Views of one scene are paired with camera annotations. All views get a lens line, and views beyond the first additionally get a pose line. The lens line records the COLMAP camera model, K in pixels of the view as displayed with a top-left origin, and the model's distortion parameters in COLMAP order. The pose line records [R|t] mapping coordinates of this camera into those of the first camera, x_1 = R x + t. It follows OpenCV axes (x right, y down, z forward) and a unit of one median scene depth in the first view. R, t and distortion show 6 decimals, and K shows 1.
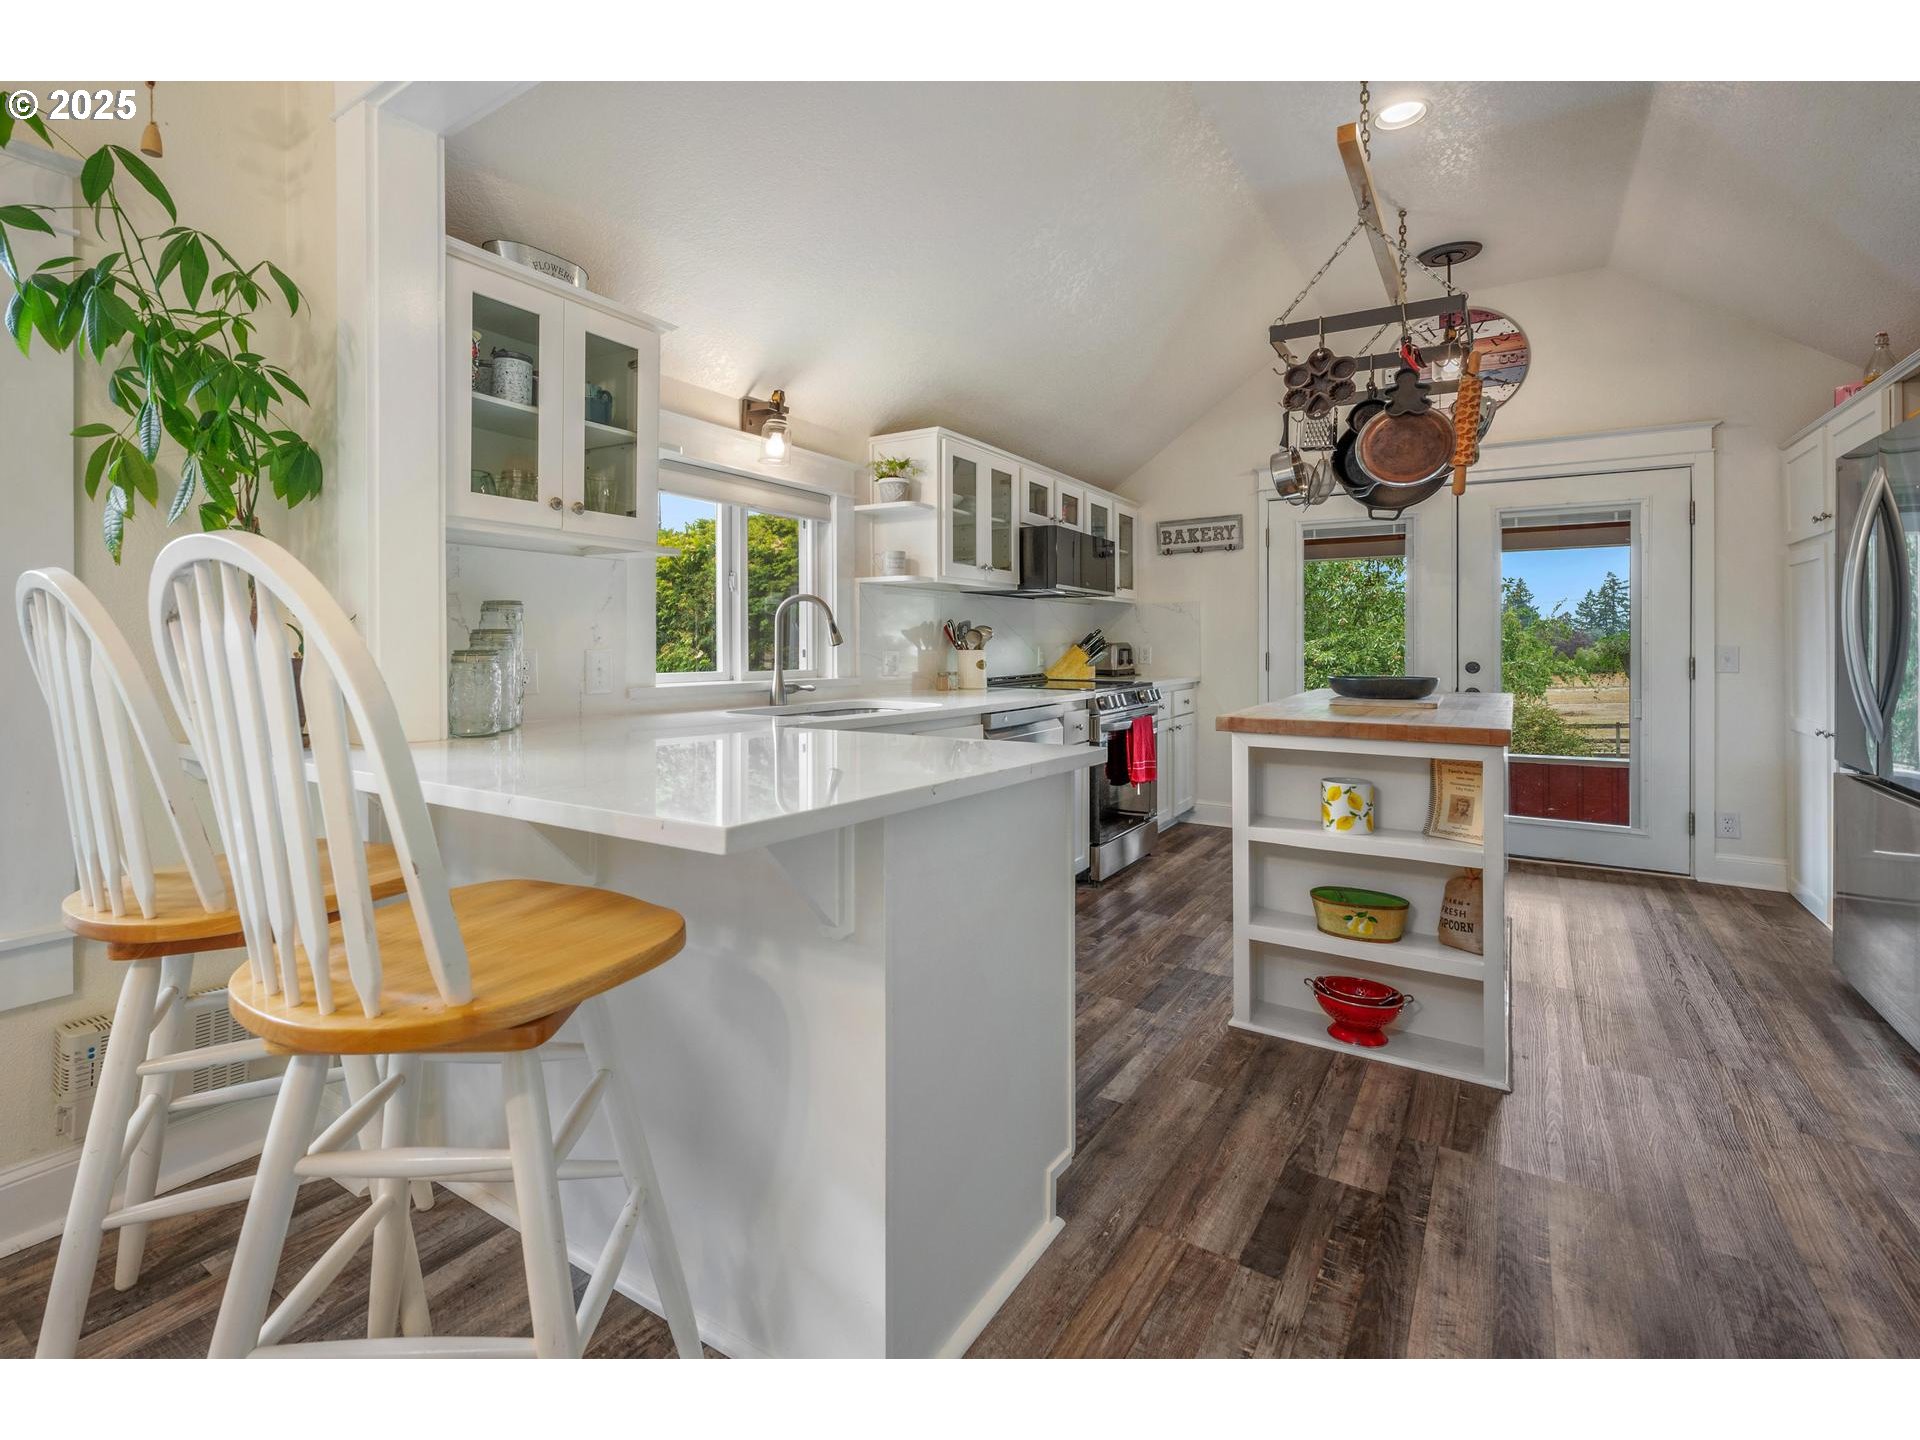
lens RADIAL K [[926.2, 0, 962.9], [0, 926.2, 678.0], [0, 0, 1]] dist [-0.001249, 0.000394]
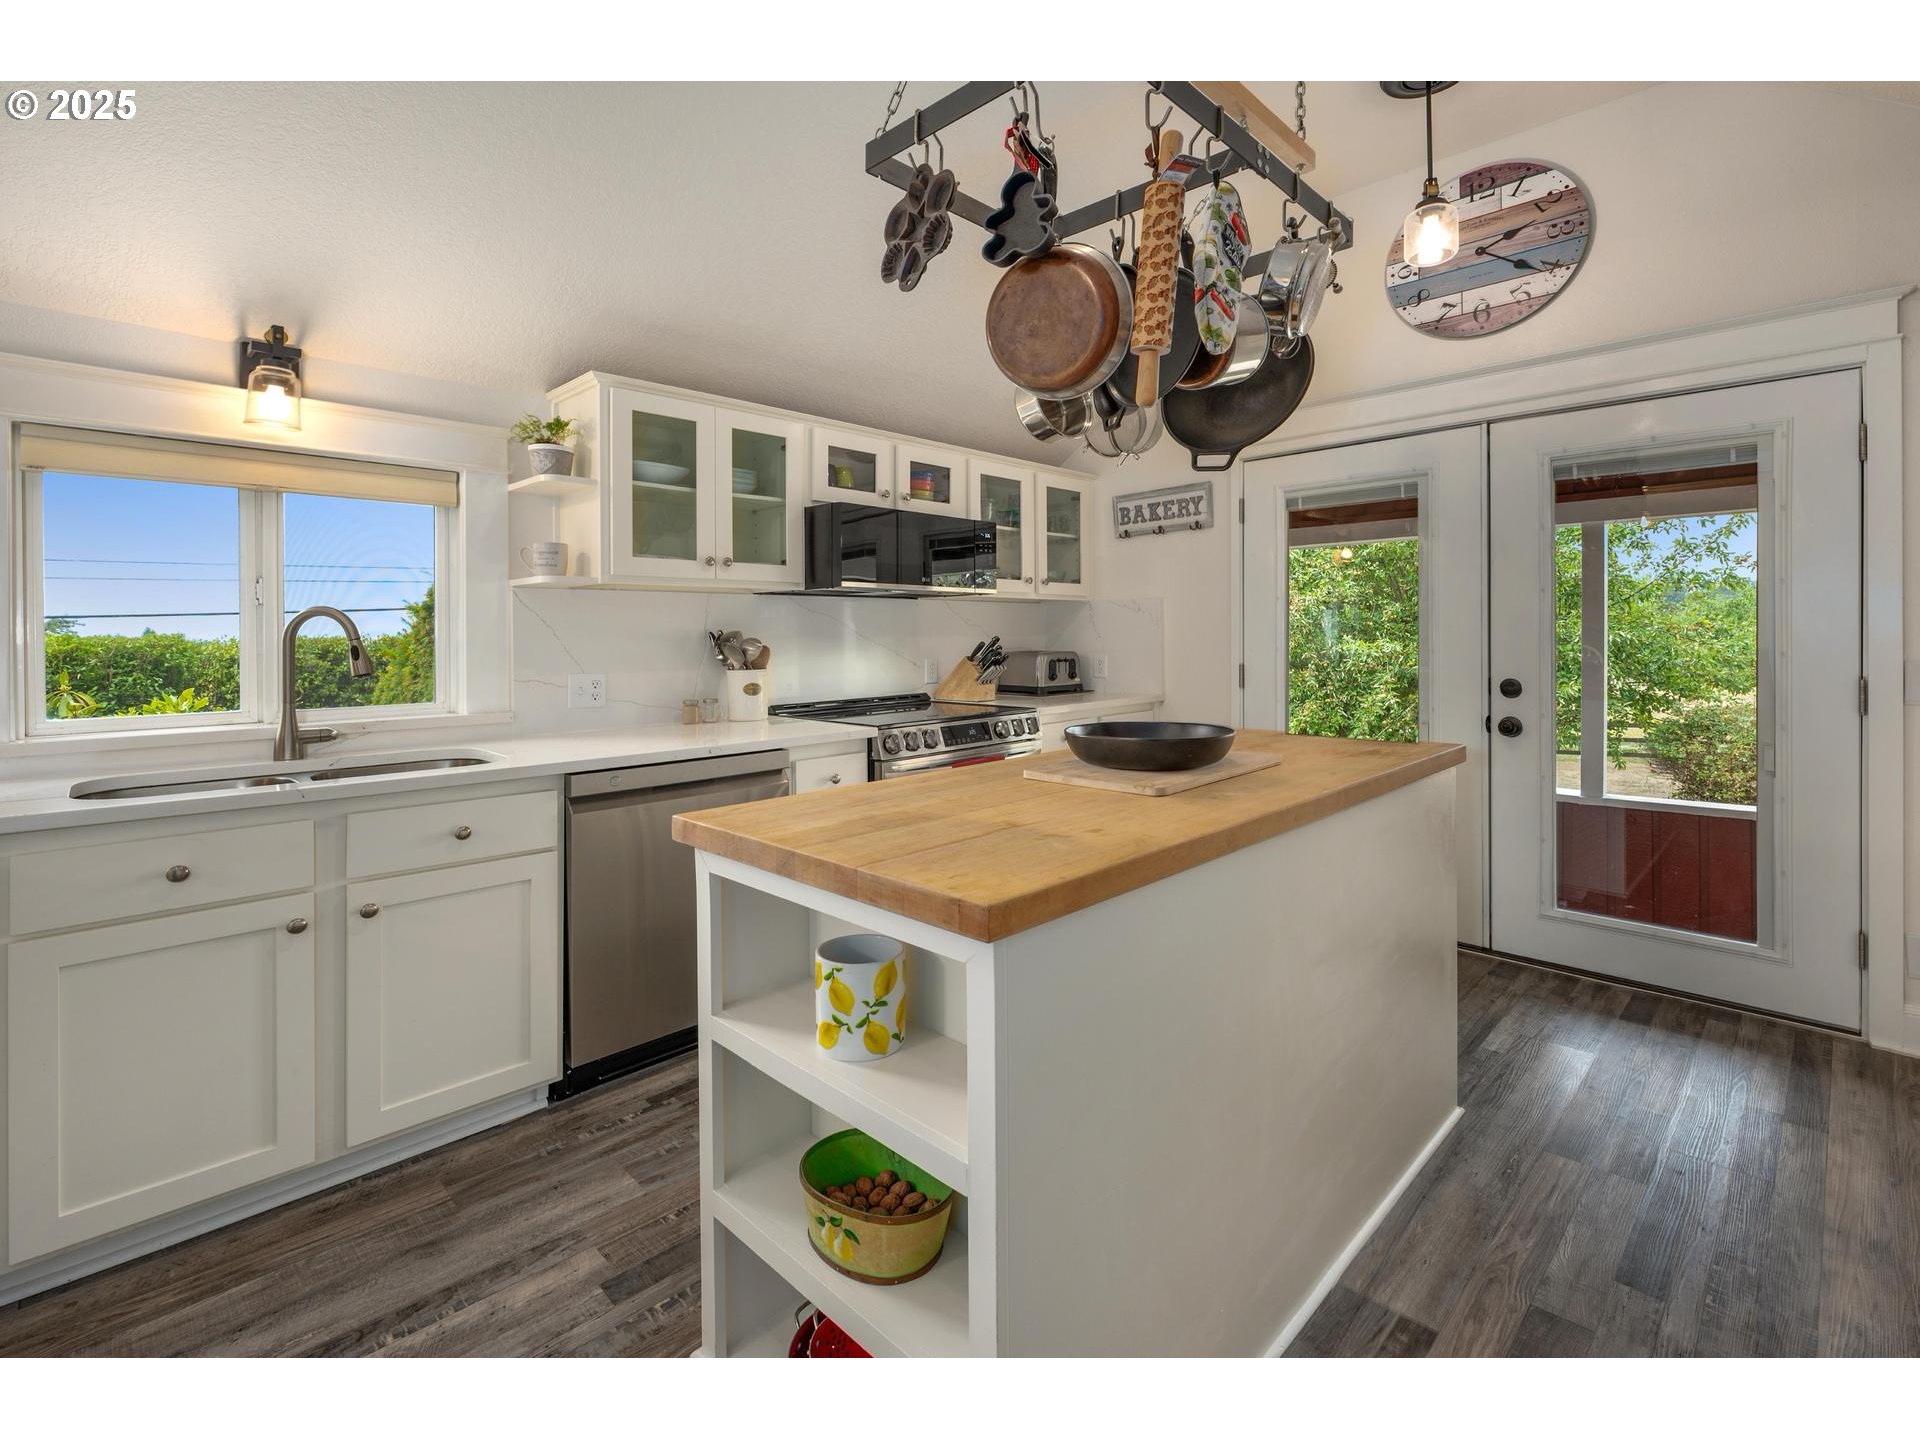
lens RADIAL K [[929.7, 0, 958.0], [0, 929.7, 670.9], [0, 0, 1]] dist [0.001325, -0.001116]
pose [[0.978774, -0.001787, -0.204937, 0.328162], [0.001539, 0.999998, -0.001366, -0.027087], [0.204939, 0.001021, 0.978774, 0.275850]]
